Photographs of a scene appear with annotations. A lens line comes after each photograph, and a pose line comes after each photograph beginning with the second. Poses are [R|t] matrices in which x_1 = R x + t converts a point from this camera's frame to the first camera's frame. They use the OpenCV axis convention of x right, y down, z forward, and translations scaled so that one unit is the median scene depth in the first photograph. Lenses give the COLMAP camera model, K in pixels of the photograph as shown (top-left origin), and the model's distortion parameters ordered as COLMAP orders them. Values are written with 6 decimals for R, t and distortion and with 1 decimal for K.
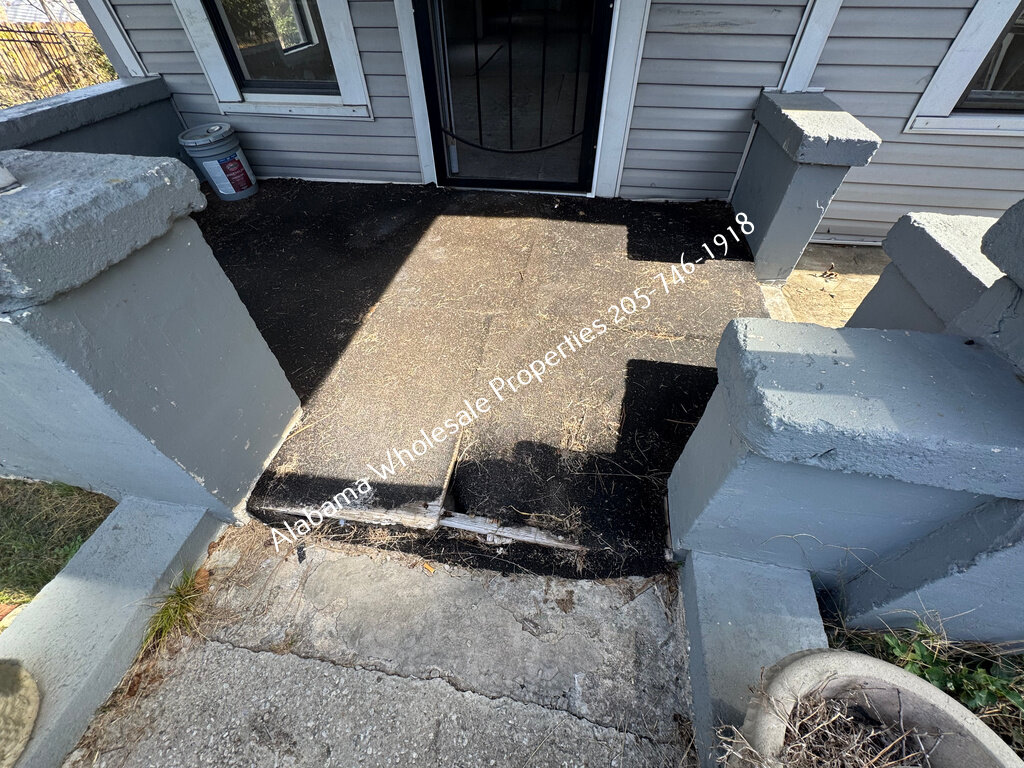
lens RADIAL K [[407.2, 0, 509.1], [0, 407.2, 385.0], [0, 0, 1]] dist [-0.009914, 0.000693]
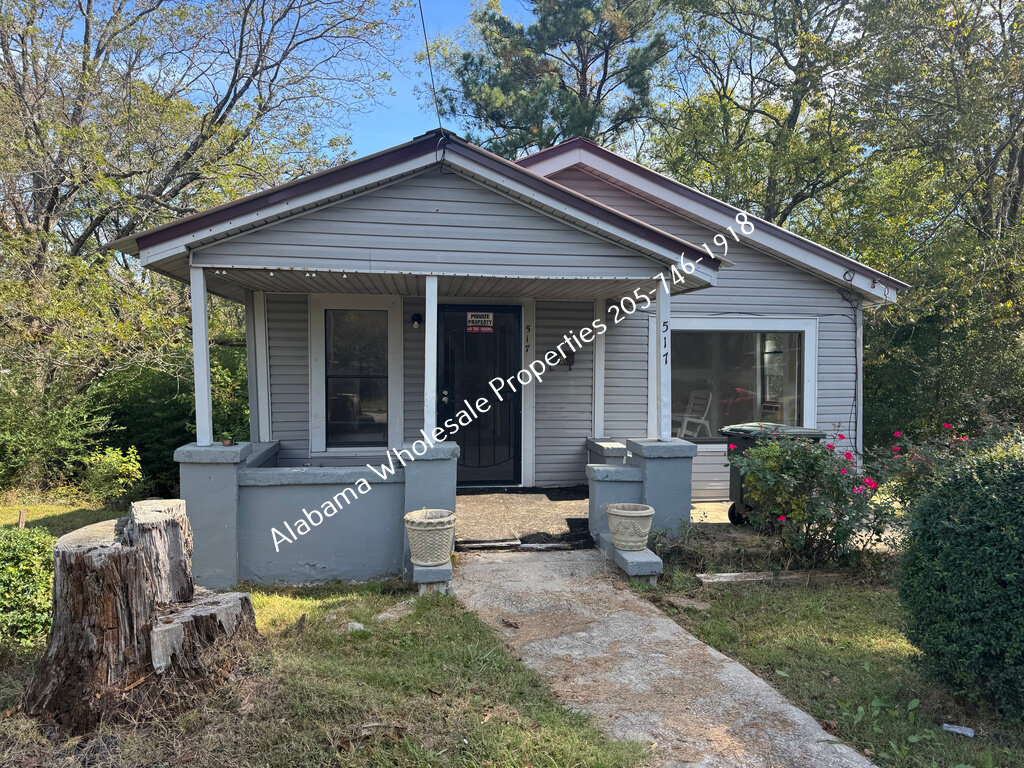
lens RADIAL K [[726.6, 0, 518.7], [0, 726.6, 380.7], [0, 0, 1]] dist [0.027433, -0.037945]
pose [[0.944466, 0.008388, 0.328501, -1.061252], [0.228157, 0.702701, -0.673911, 1.682066], [-0.236491, 0.711436, 0.661764, -1.819347]]
